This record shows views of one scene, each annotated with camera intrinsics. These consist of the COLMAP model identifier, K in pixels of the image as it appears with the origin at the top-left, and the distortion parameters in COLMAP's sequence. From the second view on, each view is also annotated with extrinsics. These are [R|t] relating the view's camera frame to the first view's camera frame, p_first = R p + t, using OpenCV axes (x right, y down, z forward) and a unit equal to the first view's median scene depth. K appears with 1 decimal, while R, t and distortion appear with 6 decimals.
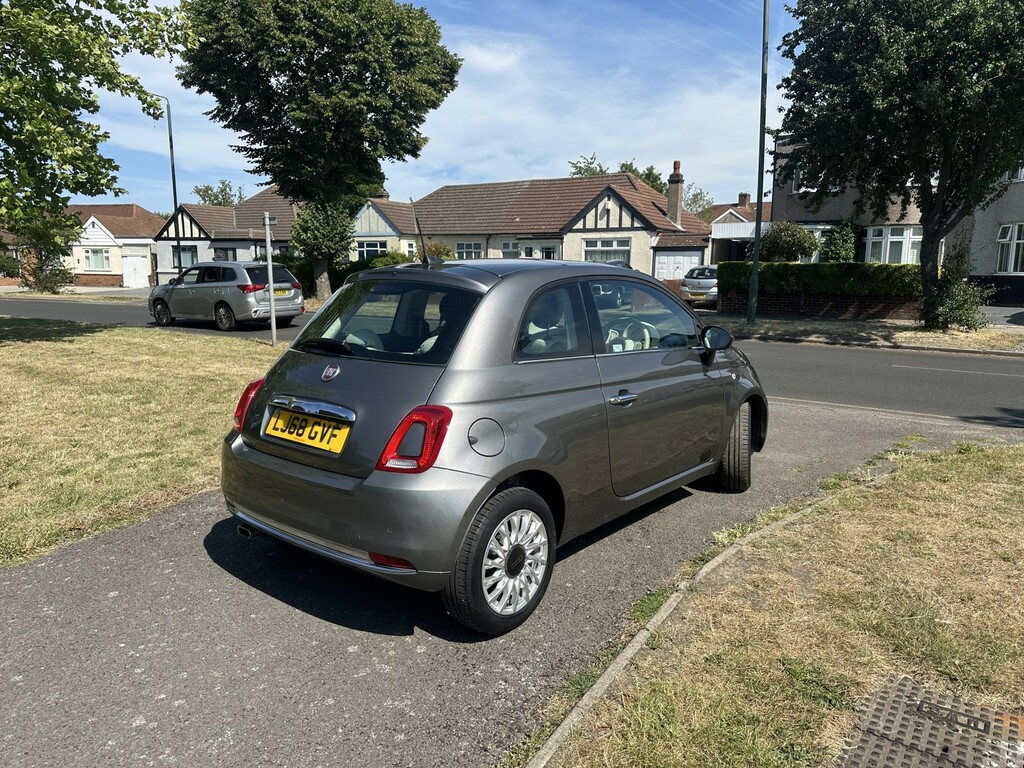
lens RADIAL K [[711.2, 0, 510.8], [0, 711.2, 392.5], [0, 0, 1]] dist [0.035964, -0.043200]
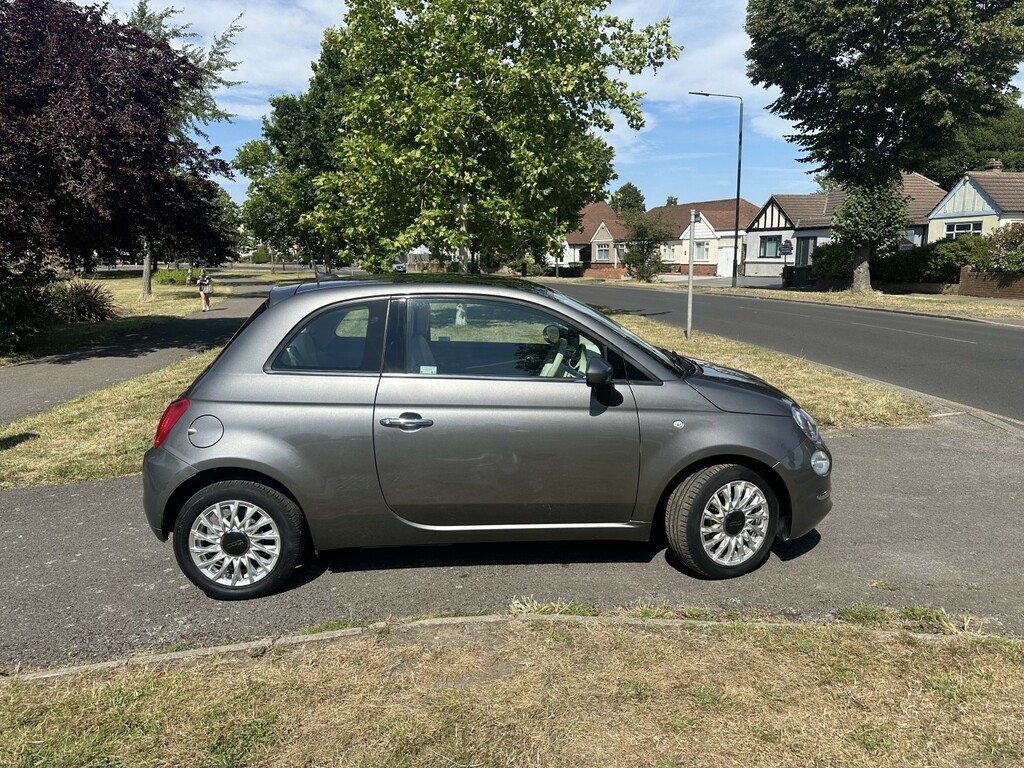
lens RADIAL K [[711.2, 0, 516.8], [0, 711.2, 391.0], [0, 0, 1]] dist [0.035964, -0.043200]
pose [[0.691927, 0.119551, -0.712000, 0.099600], [-0.108740, 0.992202, 0.060925, -0.011314], [0.713731, 0.035267, 0.699531, 0.045473]]
